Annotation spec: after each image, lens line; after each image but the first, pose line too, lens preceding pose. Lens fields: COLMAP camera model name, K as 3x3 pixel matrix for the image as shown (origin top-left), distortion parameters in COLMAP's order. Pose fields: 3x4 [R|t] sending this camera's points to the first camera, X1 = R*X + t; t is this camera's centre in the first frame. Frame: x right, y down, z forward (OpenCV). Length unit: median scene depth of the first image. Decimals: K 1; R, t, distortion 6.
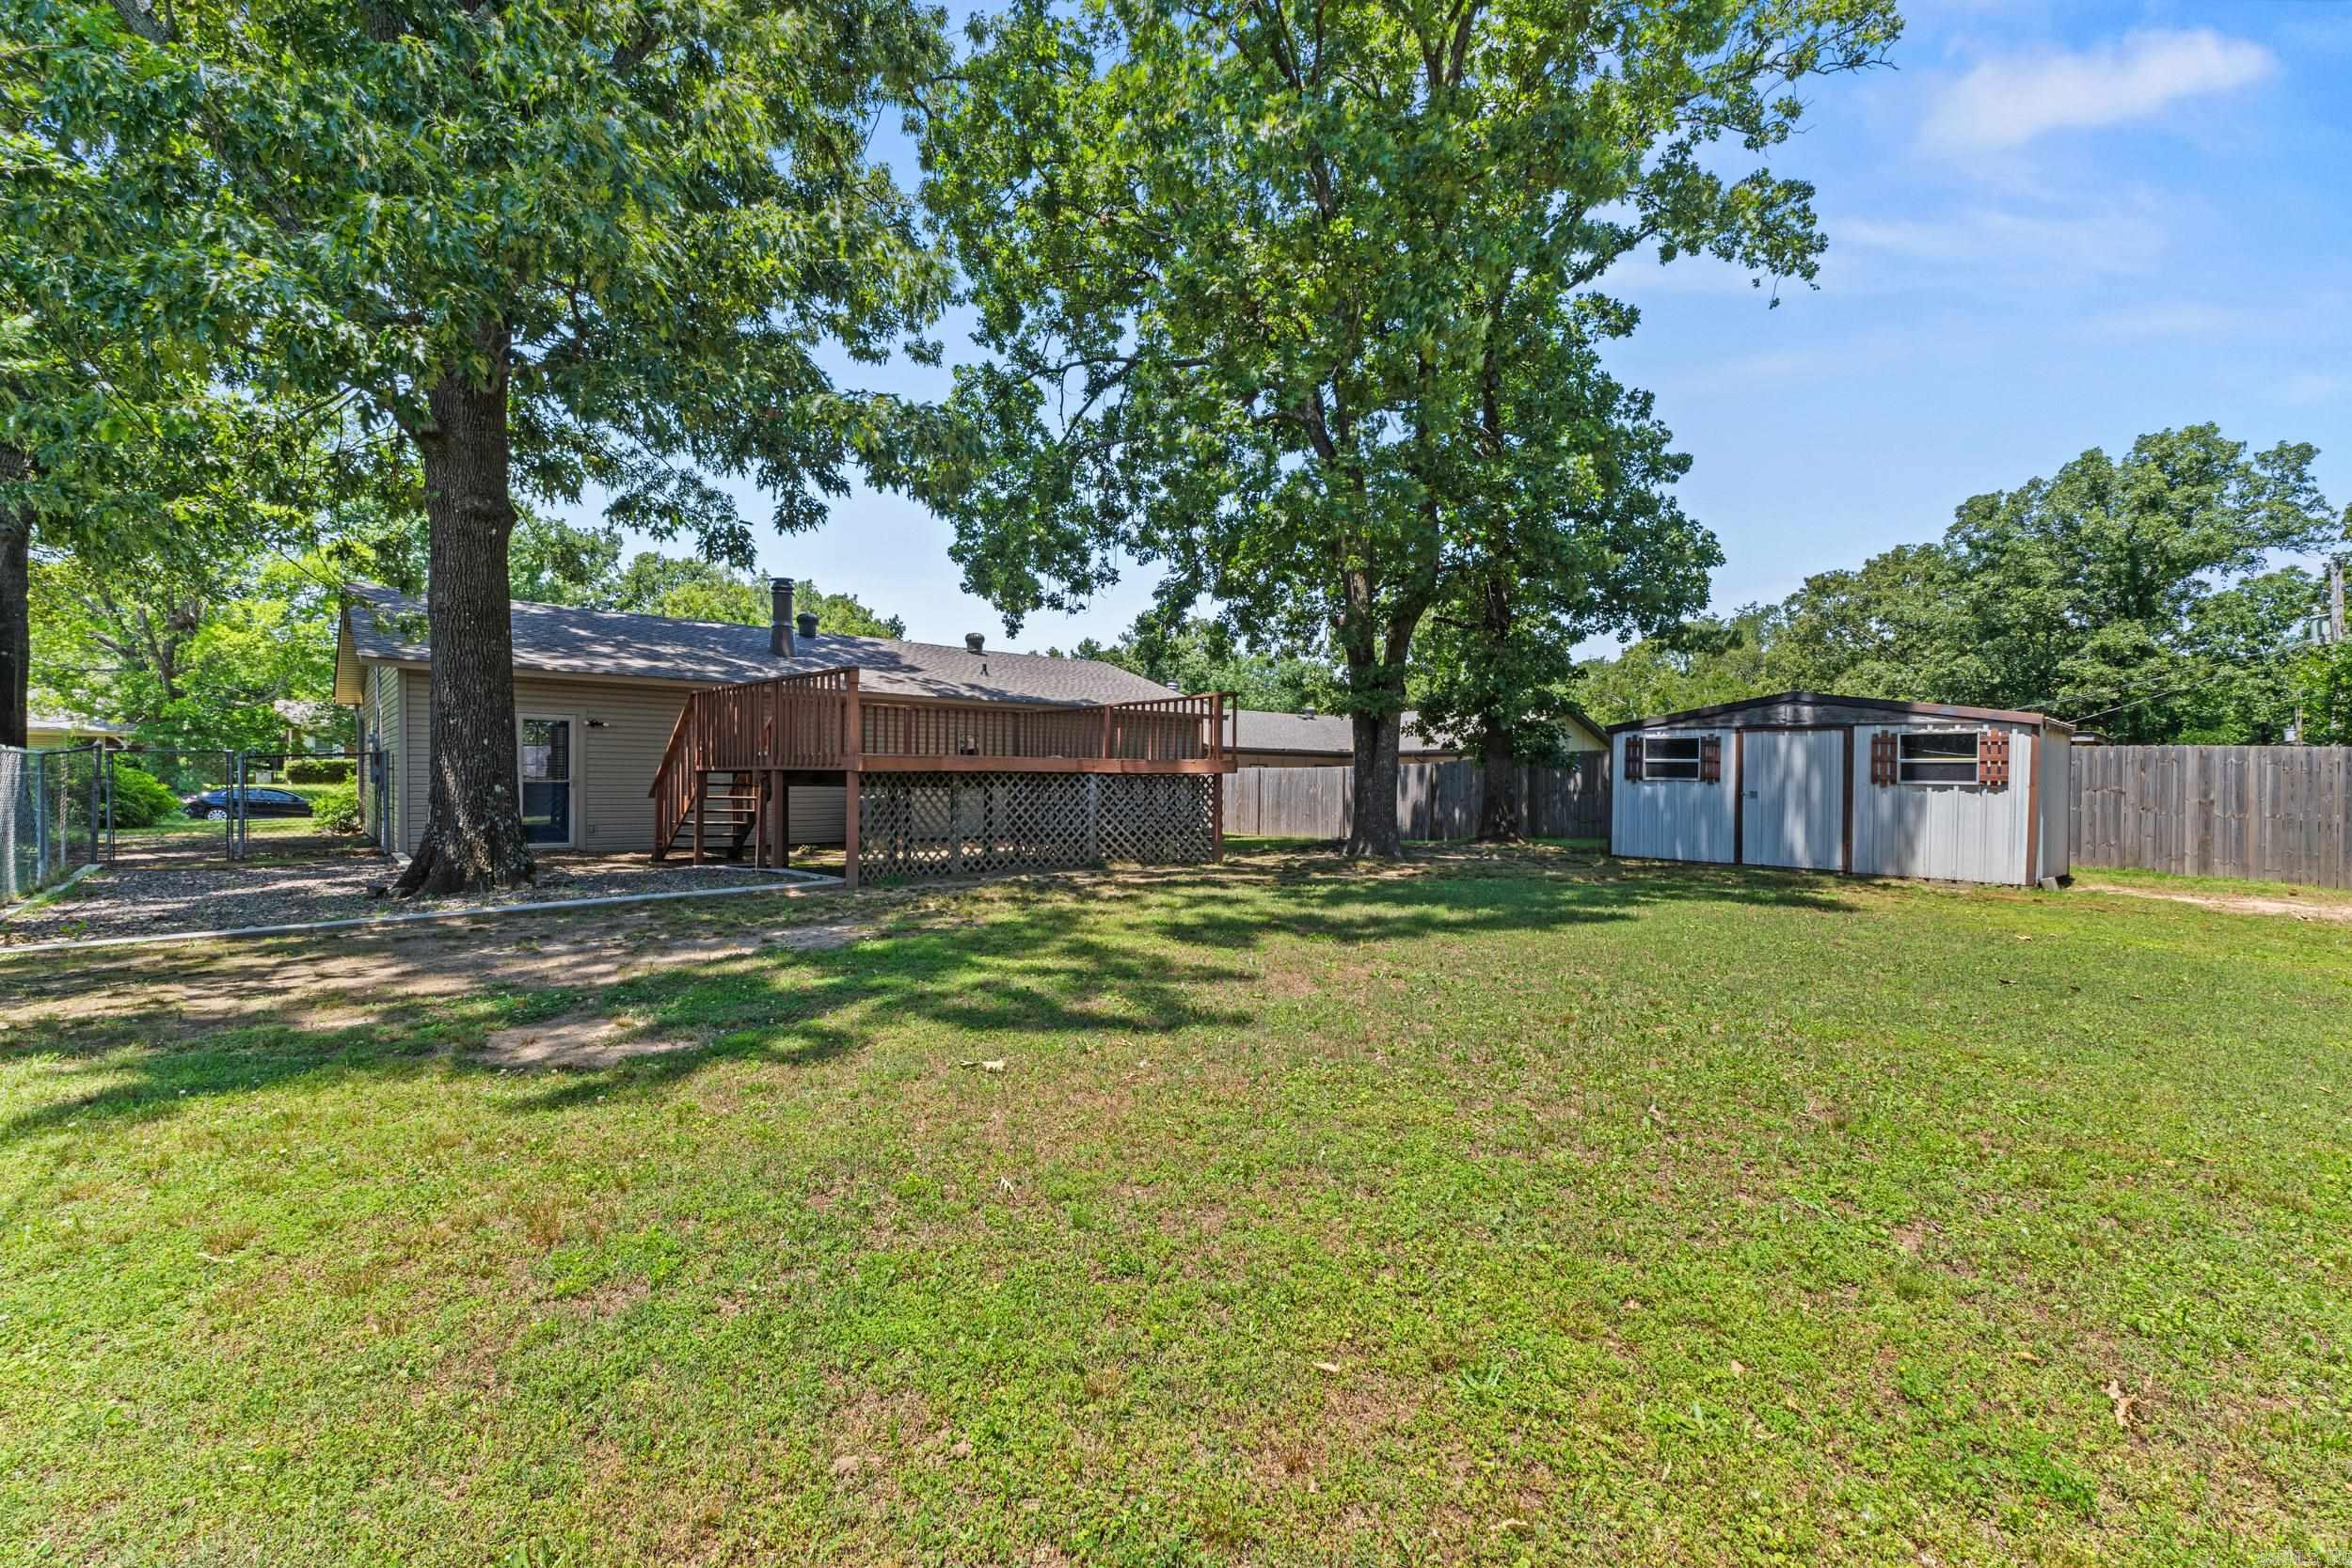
lens RADIAL K [[999.2, 0, 1175.8], [0, 999.2, 775.4], [0, 0, 1]] dist [0.007030, 0.000802]
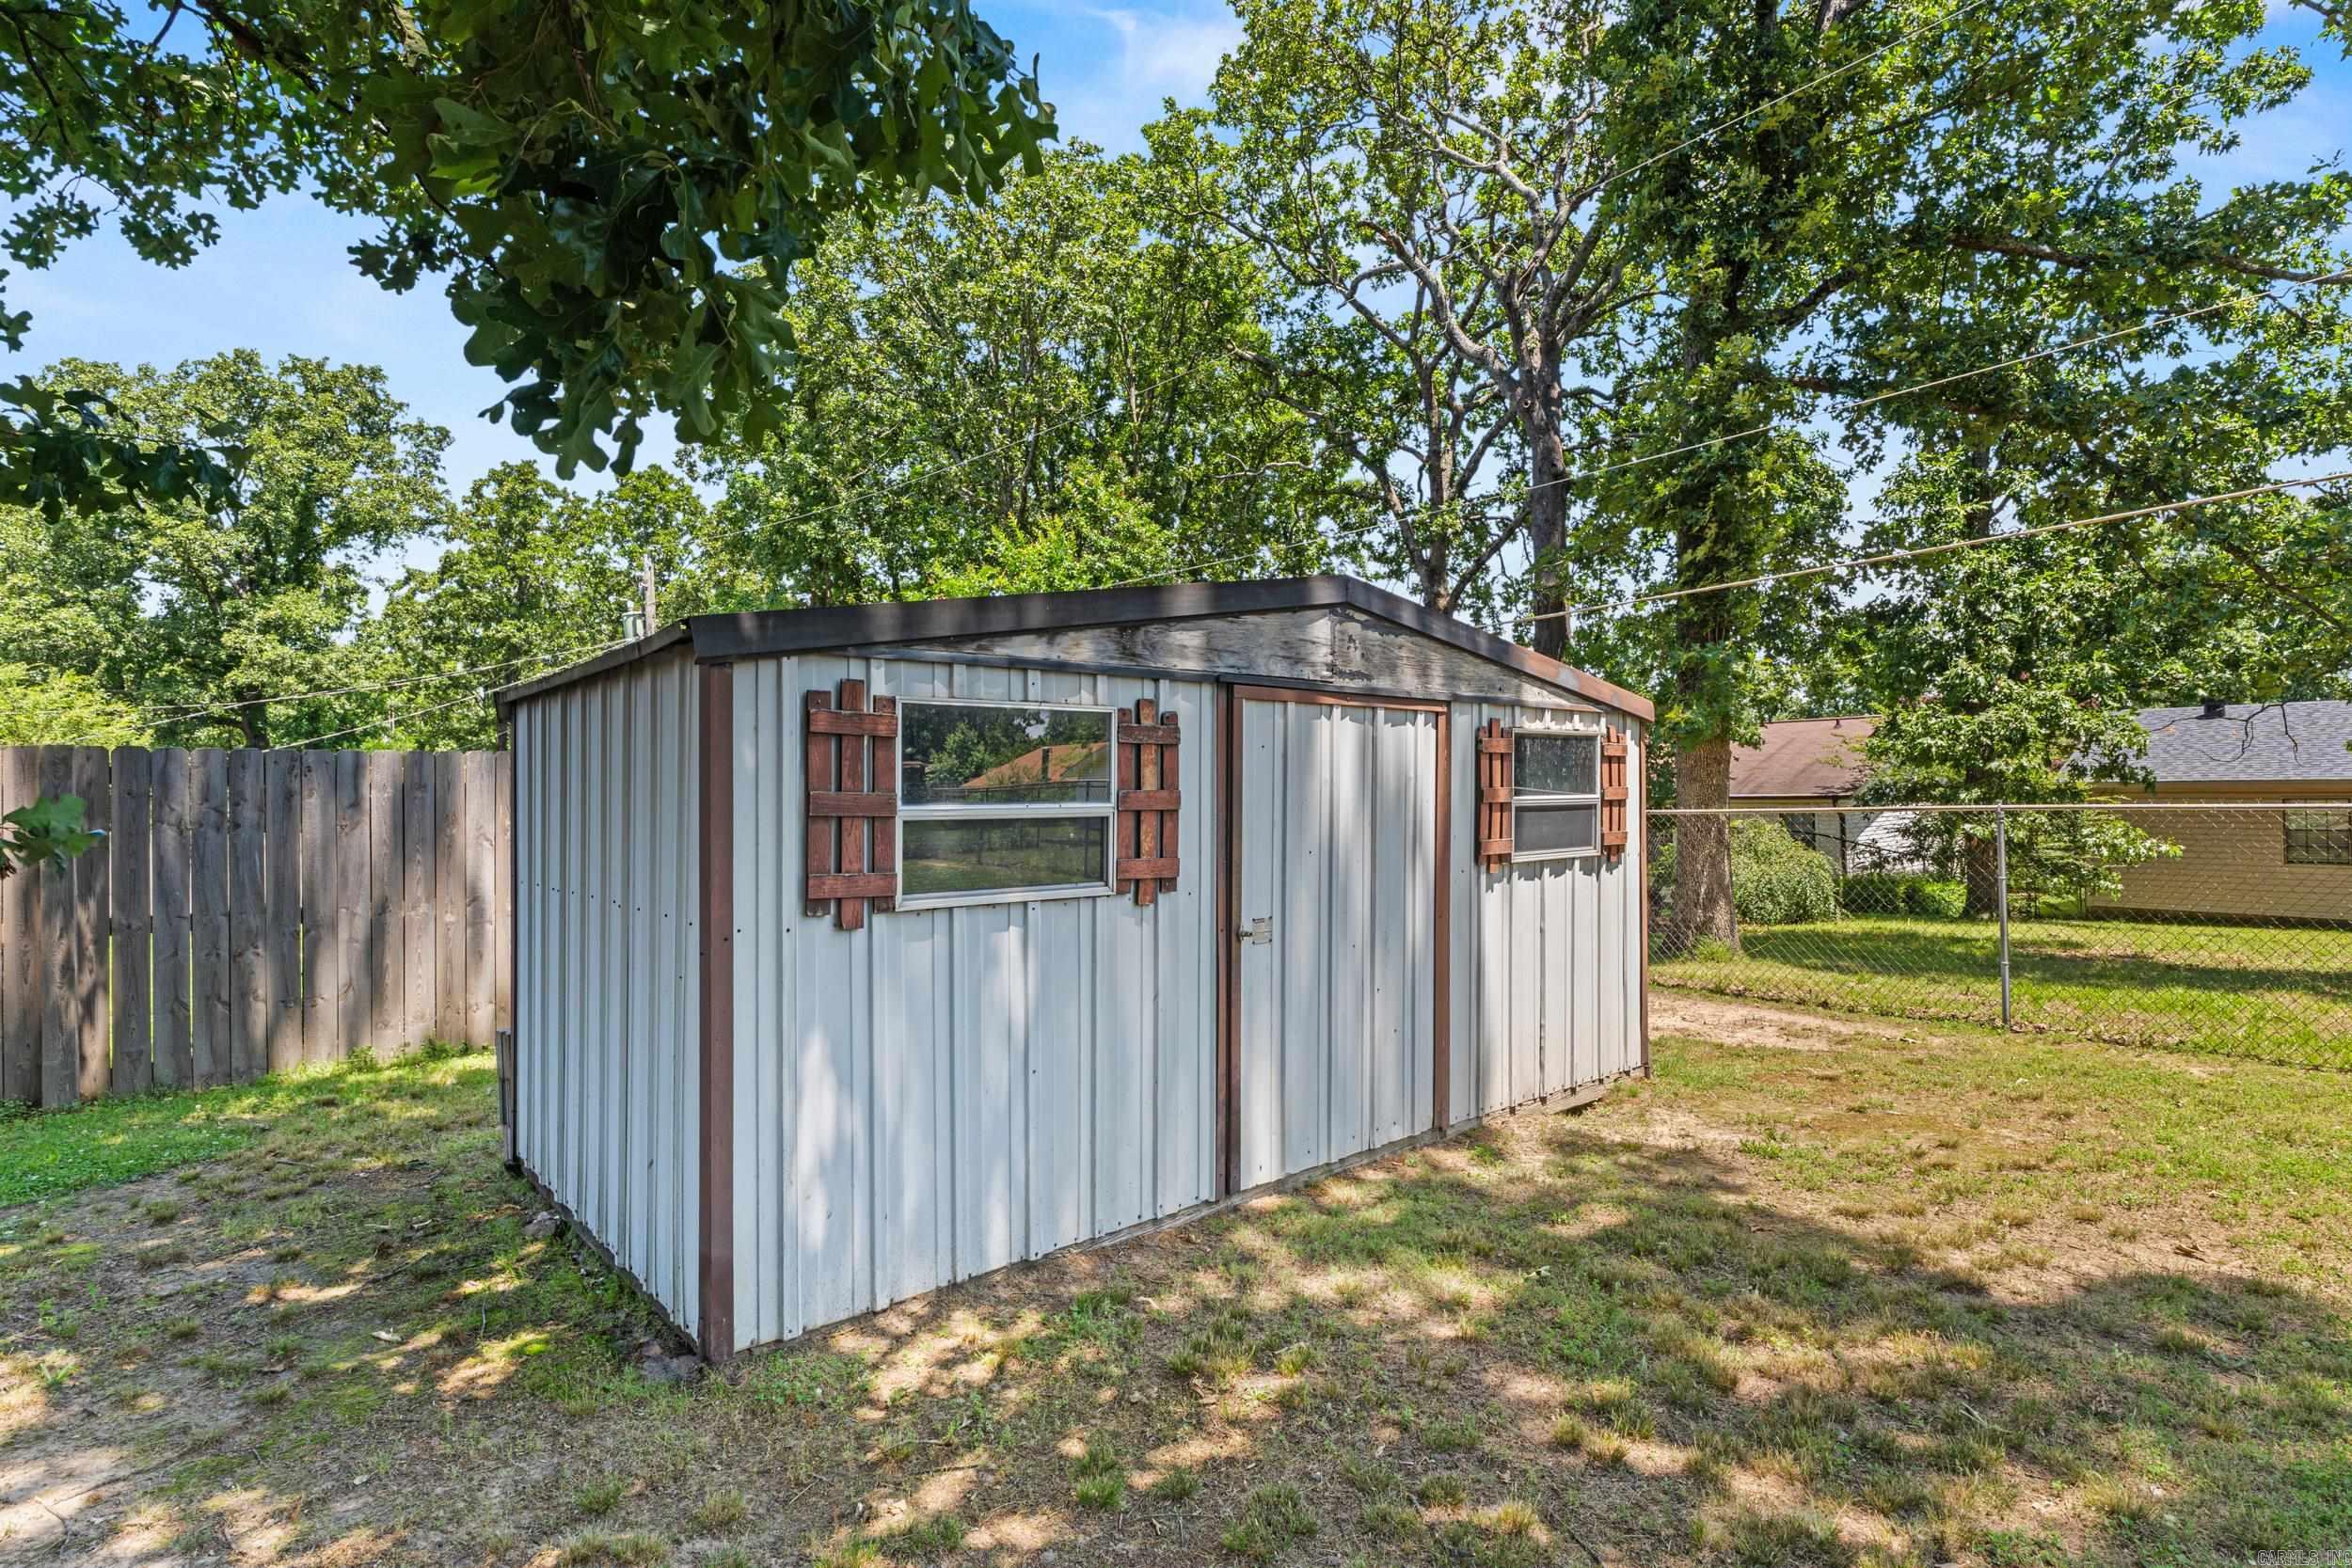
lens RADIAL K [[1154.7, 0, 1175.9], [0, 1154.7, 781.1], [0, 0, 1]] dist [-0.001239, -0.000156]
pose [[0.013970, -0.004340, 0.999893, 0.266496], [0.009973, 0.999941, 0.004201, -0.023720], [-0.999853, 0.009913, 0.014012, 1.054033]]
